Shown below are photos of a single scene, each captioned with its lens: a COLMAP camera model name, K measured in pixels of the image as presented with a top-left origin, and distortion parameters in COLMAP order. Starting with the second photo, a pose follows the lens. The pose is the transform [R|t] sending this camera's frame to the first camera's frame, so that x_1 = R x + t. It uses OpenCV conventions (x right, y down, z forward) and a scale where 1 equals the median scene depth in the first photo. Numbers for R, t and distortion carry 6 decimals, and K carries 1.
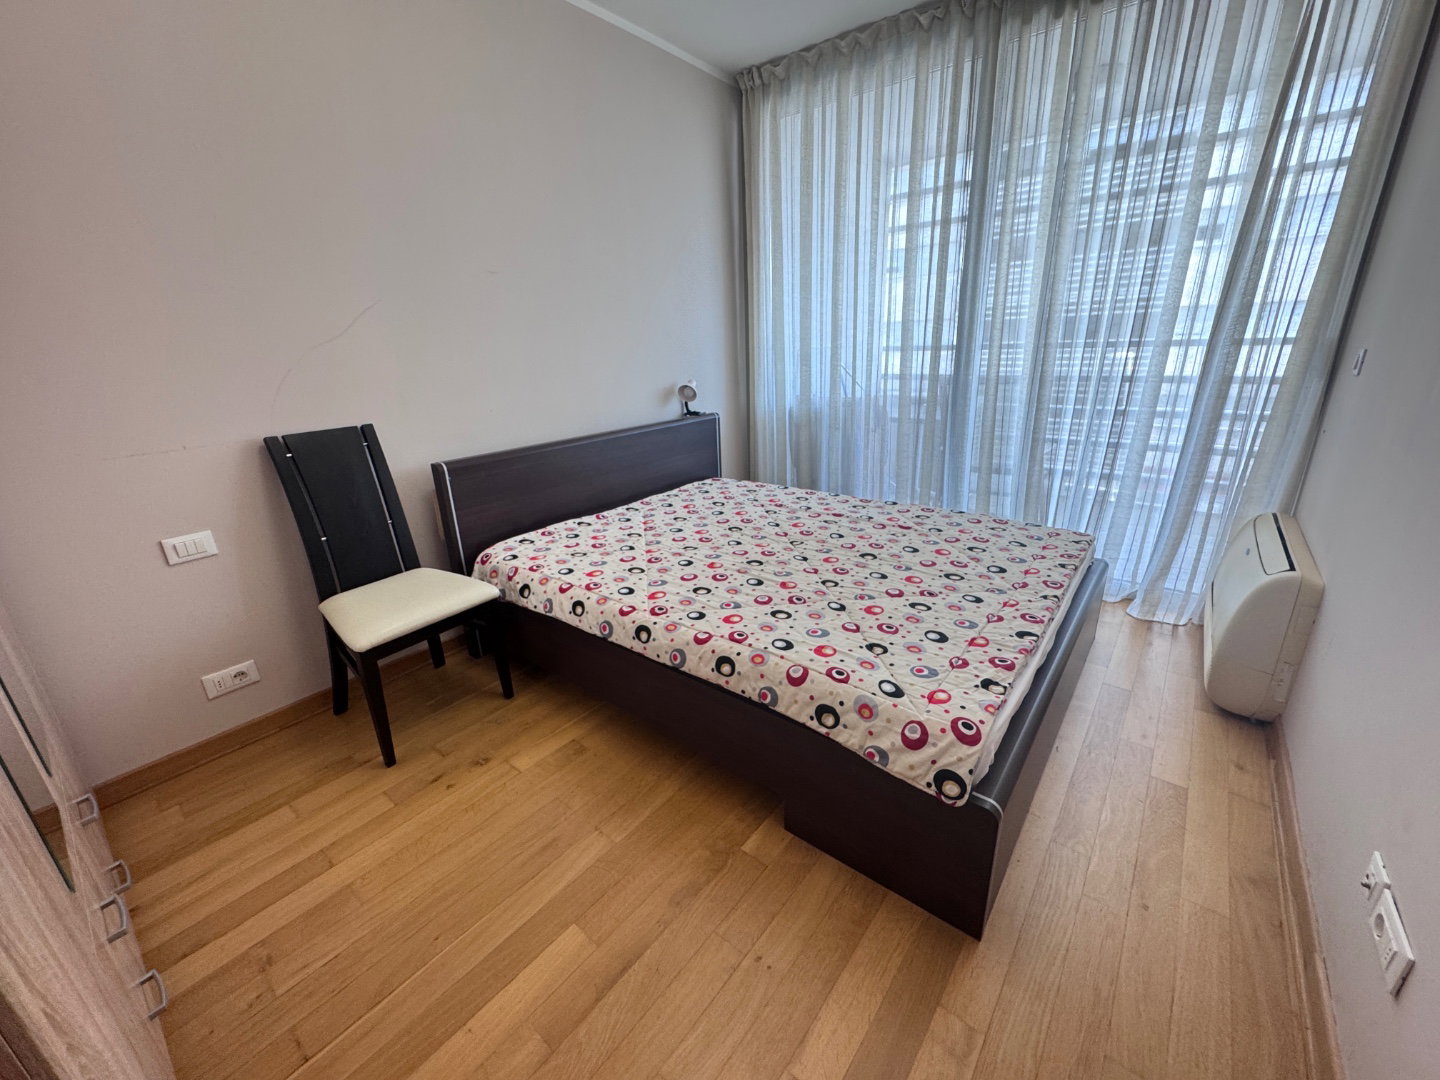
lens RADIAL K [[576.6, 0, 720.5], [0, 576.6, 539.9], [0, 0, 1]] dist [-0.001922, 0.000155]
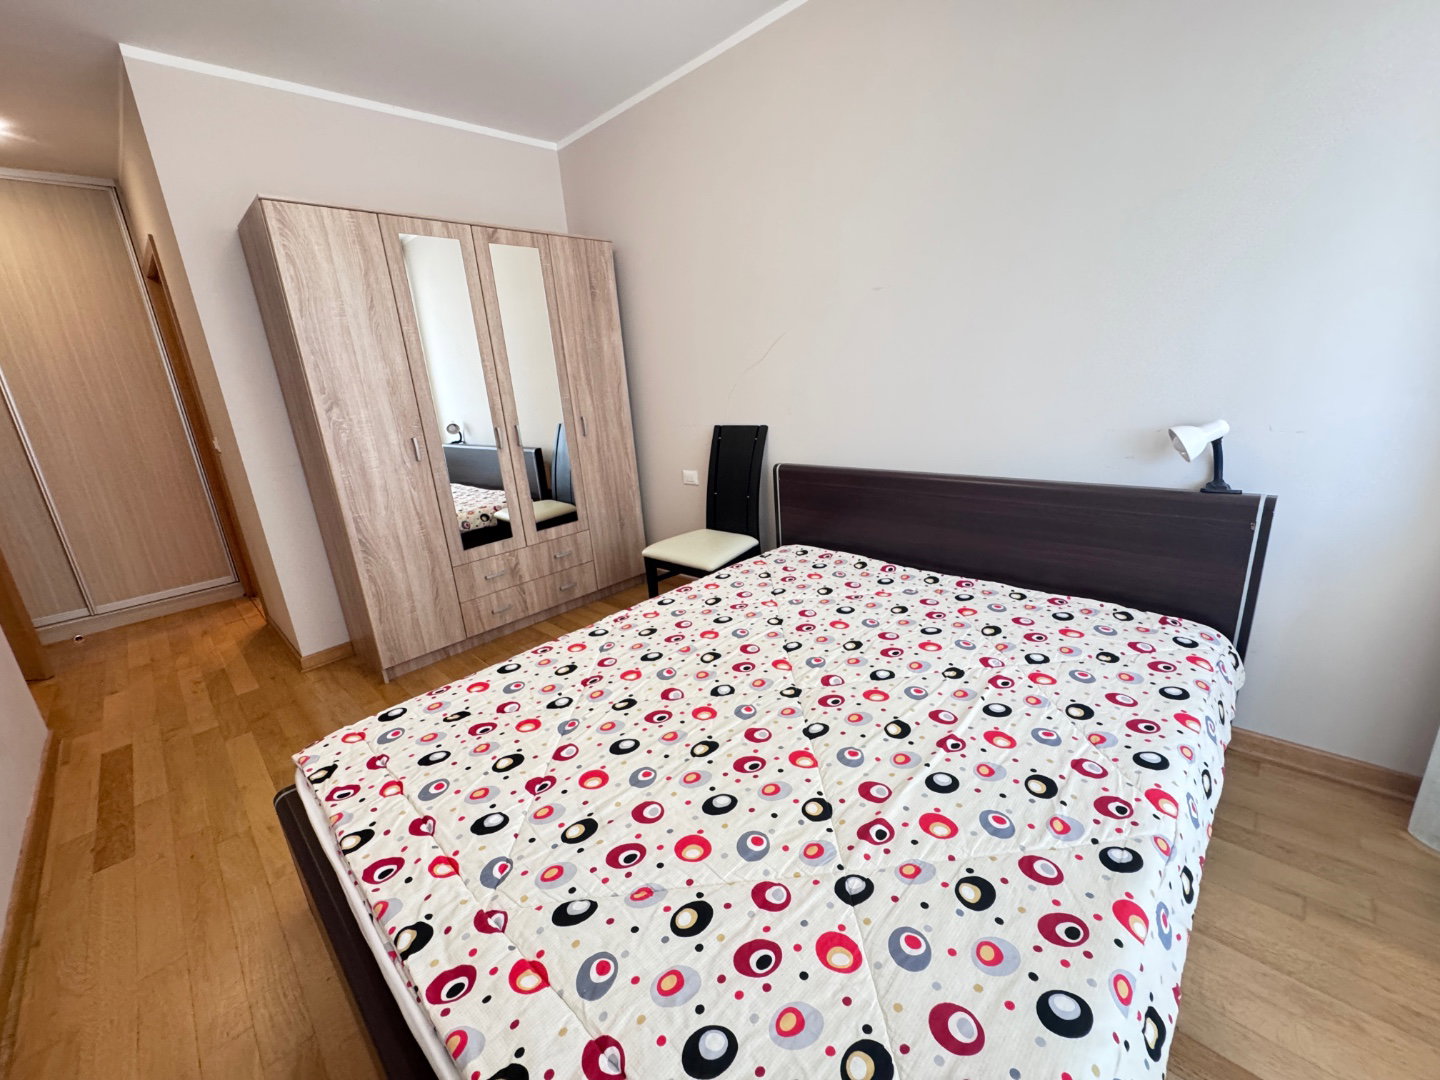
lens RADIAL K [[576.6, 0, 720.5], [0, 576.6, 539.9], [0, 0, 1]] dist [-0.001922, 0.000155]
pose [[-0.095999, 0.304448, -0.947679, 0.636478], [-0.262666, 0.910581, 0.319138, -0.303046], [0.960099, 0.279560, -0.007446, 0.836259]]
